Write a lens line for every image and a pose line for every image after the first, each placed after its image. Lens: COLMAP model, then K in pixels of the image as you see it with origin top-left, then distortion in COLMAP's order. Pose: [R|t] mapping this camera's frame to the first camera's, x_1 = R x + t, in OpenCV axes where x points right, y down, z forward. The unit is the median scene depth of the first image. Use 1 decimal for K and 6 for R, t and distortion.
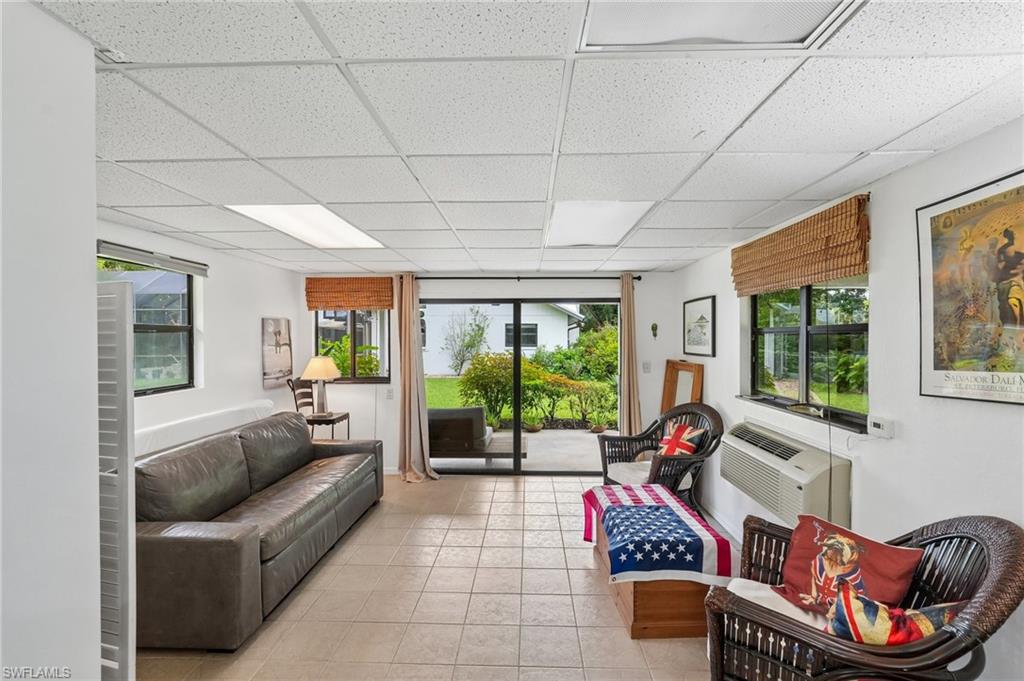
lens RADIAL K [[445.6, 0, 514.1], [0, 445.6, 338.6], [0, 0, 1]] dist [-0.010651, 0.002742]
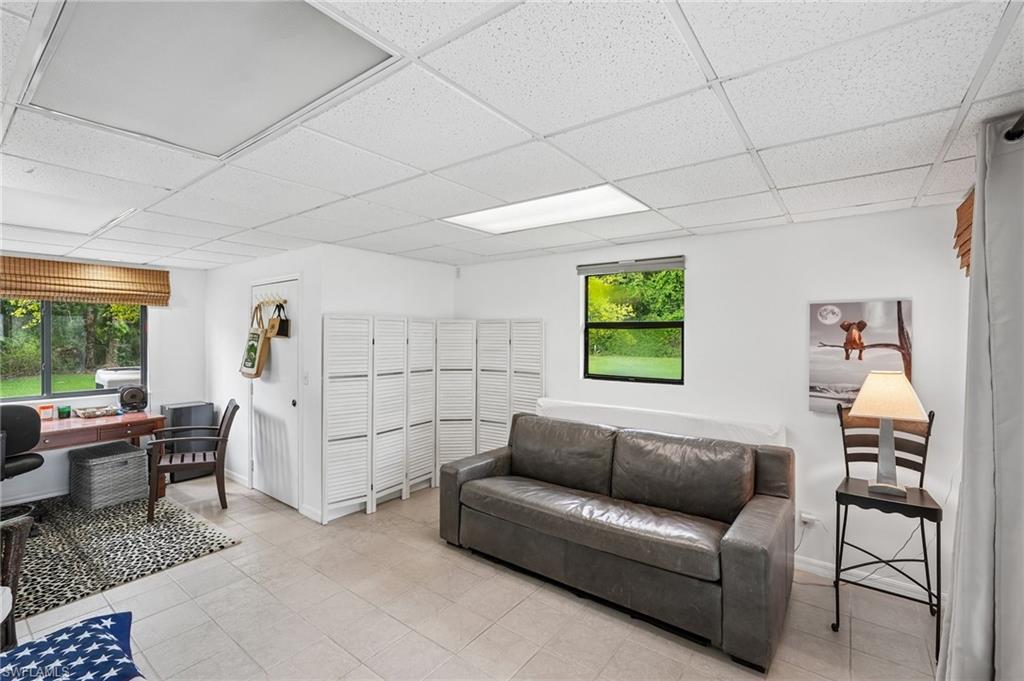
lens RADIAL K [[445.6, 0, 511.8], [0, 445.6, 338.3], [0, 0, 1]] dist [-0.010651, 0.002742]
pose [[-0.576670, 0.004250, -0.816966, 0.222277], [-0.005553, 0.999943, 0.009122, 0.001226], [0.816958, 0.009797, -0.576614, 0.974283]]
